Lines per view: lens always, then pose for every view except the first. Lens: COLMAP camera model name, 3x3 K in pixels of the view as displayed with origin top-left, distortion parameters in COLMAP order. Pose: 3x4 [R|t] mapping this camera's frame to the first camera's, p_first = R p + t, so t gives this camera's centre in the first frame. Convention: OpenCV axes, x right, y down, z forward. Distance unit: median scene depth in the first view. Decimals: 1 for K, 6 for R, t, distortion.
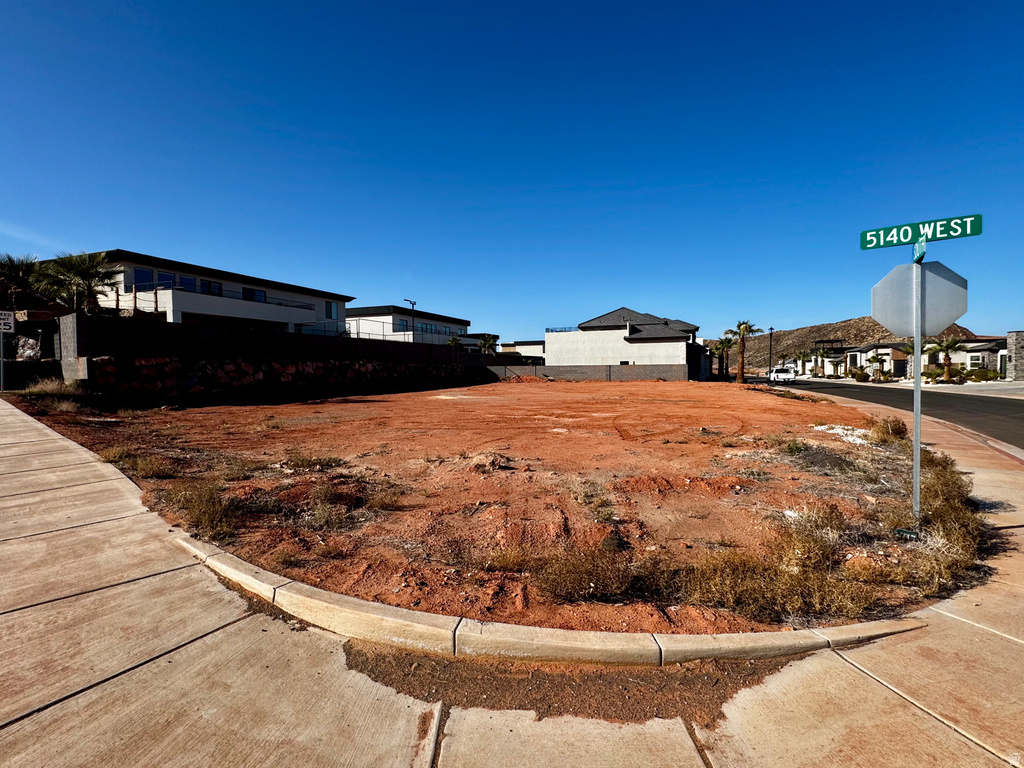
lens RADIAL K [[480.4, 0, 512.0], [0, 480.4, 384.0], [0, 0, 1]] dist [-0.000263, -0.000050]
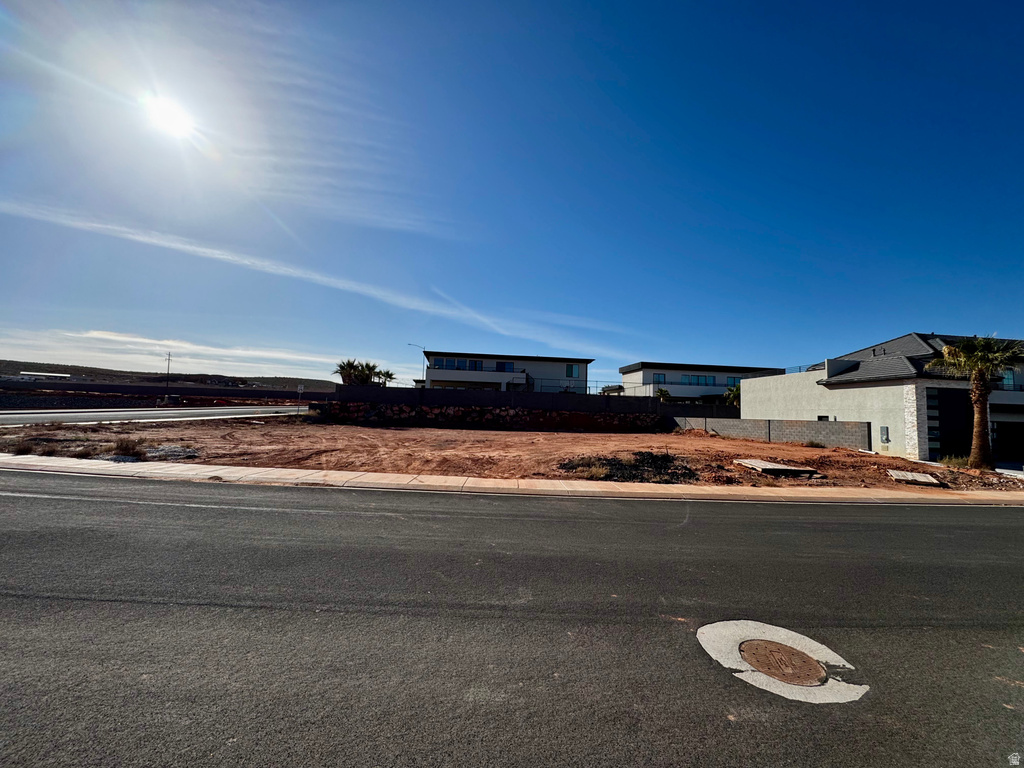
lens RADIAL K [[407.7, 0, 512.0], [0, 407.7, 384.0], [0, 0, 1]] dist [0.000848, 0.000067]
pose [[0.468156, -0.039773, -0.882751, 0.566086], [-0.065955, 0.994627, -0.079792, -0.017069], [0.881181, 0.095577, 0.463017, 0.343542]]
